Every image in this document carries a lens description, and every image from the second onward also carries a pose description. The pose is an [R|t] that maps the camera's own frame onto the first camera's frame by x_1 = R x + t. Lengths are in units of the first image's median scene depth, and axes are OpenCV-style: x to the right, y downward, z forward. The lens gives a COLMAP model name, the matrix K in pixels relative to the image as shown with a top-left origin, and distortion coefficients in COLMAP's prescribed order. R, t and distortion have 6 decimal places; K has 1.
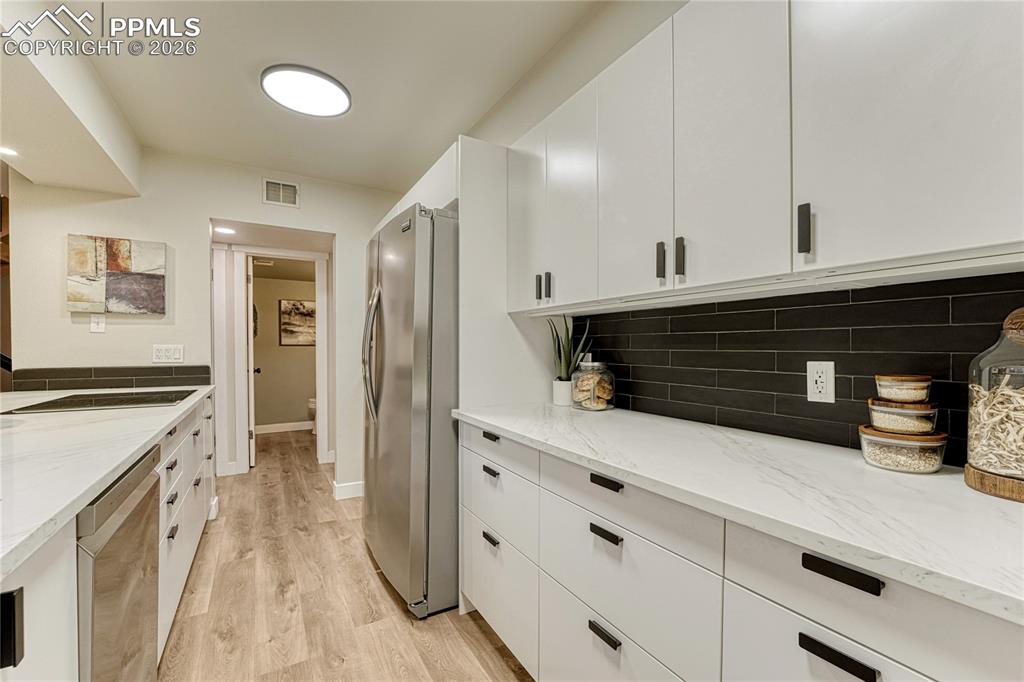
lens RADIAL K [[429.4, 0, 509.7], [0, 429.4, 345.4], [0, 0, 1]] dist [0.001102, 0.000725]
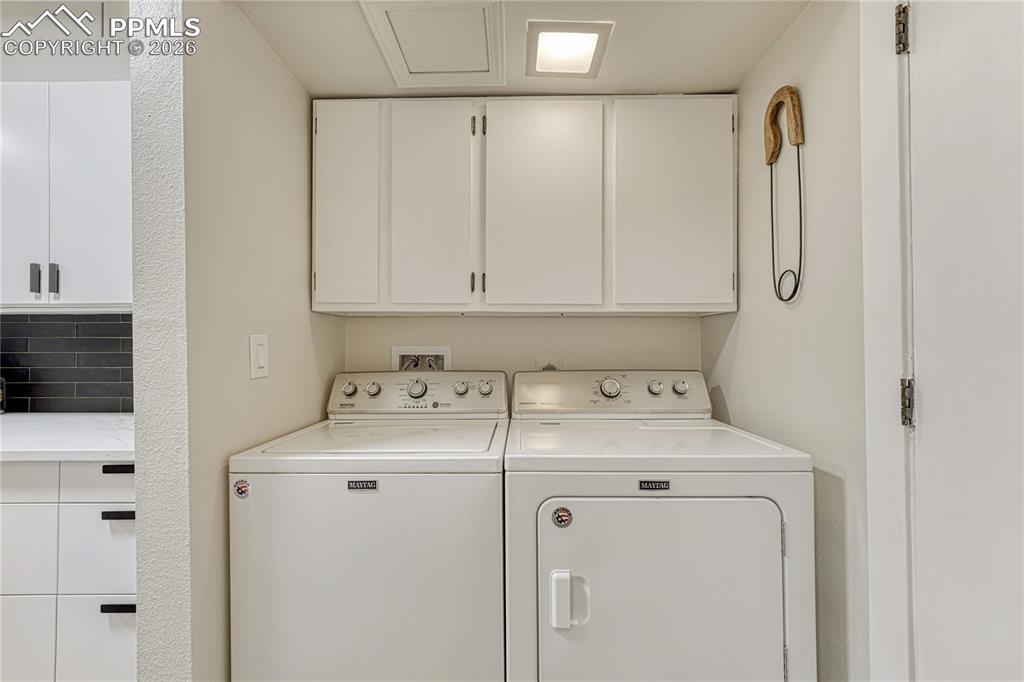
lens RADIAL K [[429.4, 0, 511.6], [0, 429.4, 342.9], [0, 0, 1]] dist [0.001102, 0.000725]
pose [[0.529649, 0.010184, 0.848155, 0.035854], [-0.001956, 0.999940, -0.010785, -0.005464], [-0.848214, 0.004053, 0.529638, -0.779081]]
